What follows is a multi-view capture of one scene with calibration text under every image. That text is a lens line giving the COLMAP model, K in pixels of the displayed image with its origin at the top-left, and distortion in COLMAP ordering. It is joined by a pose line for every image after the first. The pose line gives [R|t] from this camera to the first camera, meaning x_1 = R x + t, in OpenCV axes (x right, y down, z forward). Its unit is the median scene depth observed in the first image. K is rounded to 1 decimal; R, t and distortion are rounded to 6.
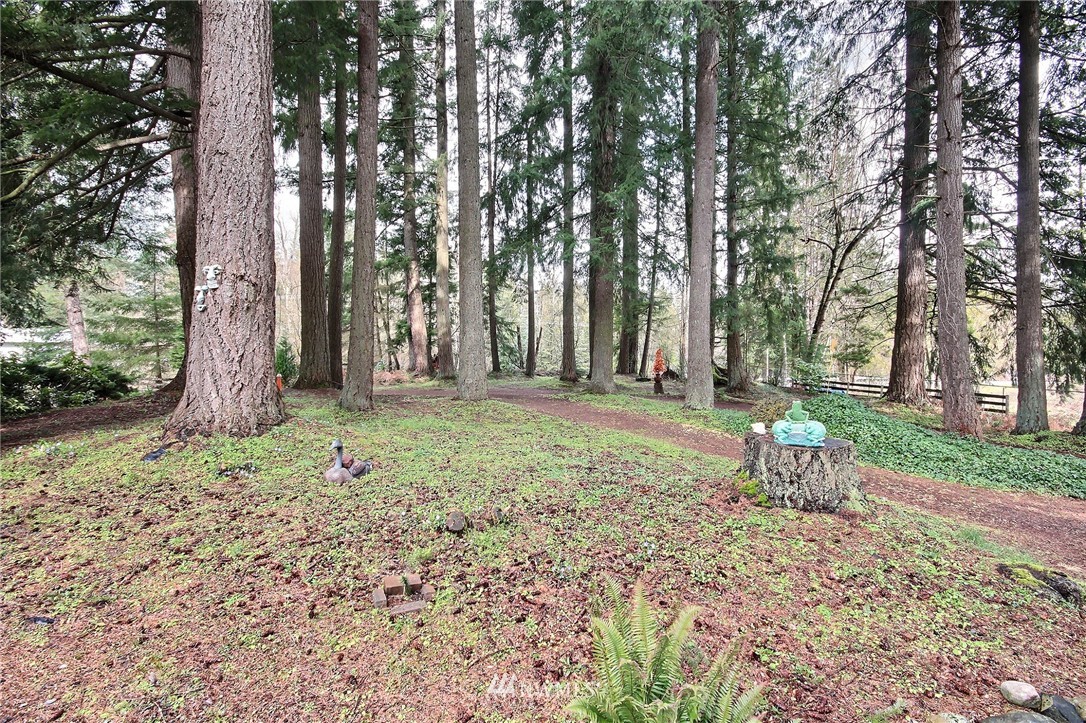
lens RADIAL K [[503.3, 0, 536.8], [0, 503.3, 363.6], [0, 0, 1]] dist [0.000921, -0.008003]
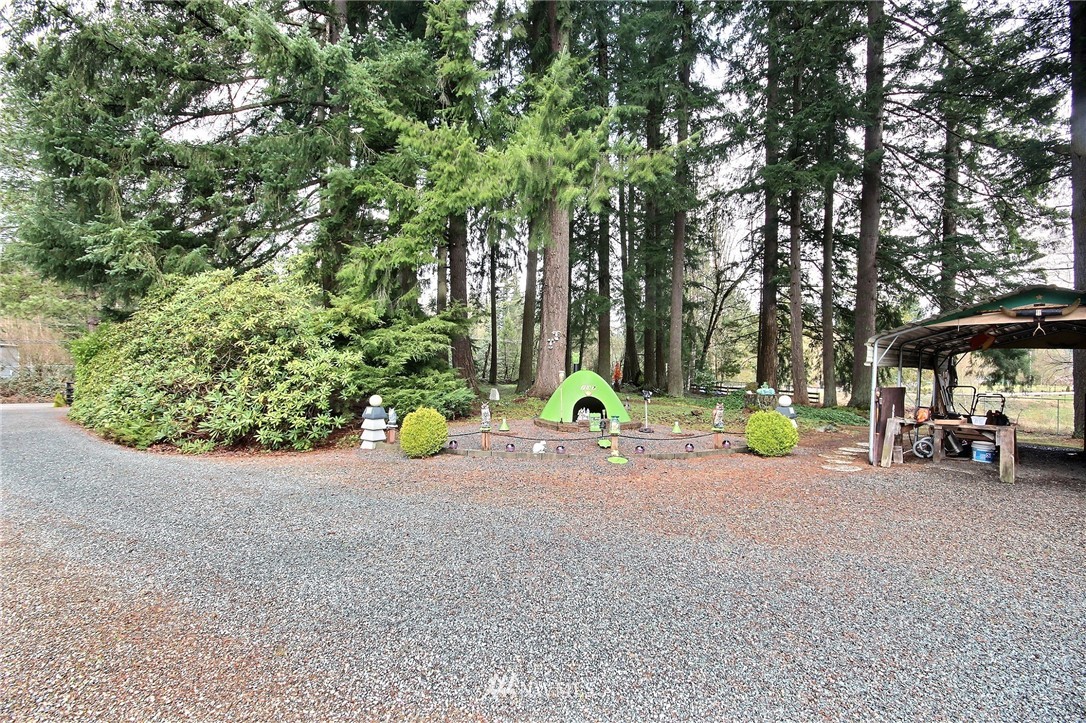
lens RADIAL K [[503.3, 0, 556.5], [0, 503.3, 367.3], [0, 0, 1]] dist [0.000921, -0.008003]
pose [[0.961991, 0.006038, 0.273016, -0.275685], [-0.001269, 0.999844, -0.017638, 0.007292], [-0.273080, 0.016621, 0.961848, -0.288234]]
